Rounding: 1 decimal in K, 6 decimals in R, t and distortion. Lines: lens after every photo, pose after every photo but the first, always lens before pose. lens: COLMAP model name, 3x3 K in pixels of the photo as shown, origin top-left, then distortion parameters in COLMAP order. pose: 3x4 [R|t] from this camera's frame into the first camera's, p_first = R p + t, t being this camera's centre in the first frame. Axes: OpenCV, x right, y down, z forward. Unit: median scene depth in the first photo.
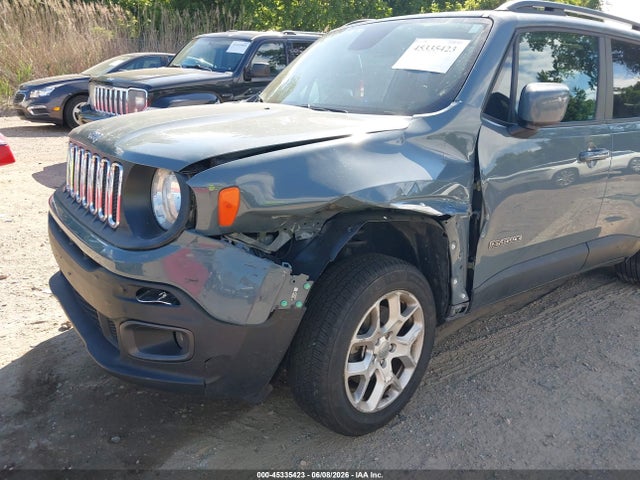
lens RADIAL K [[530.6, 0, 325.2], [0, 530.6, 240.6], [0, 0, 1]] dist [0.018845, -0.017780]
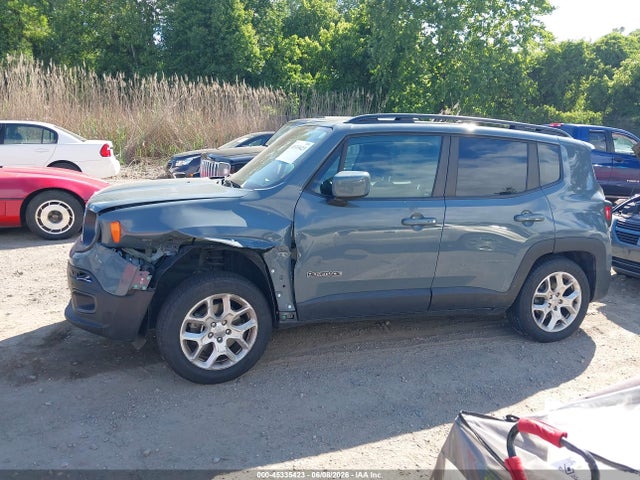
lens RADIAL K [[531.8, 0, 310.3], [0, 531.8, 243.4], [0, 0, 1]] dist [0.001480, 0.000061]
pose [[0.945538, 0.066906, -0.318562, 0.830031], [-0.104294, 0.989325, -0.101775, 0.075324], [0.308352, 0.129457, 0.942423, -0.442707]]
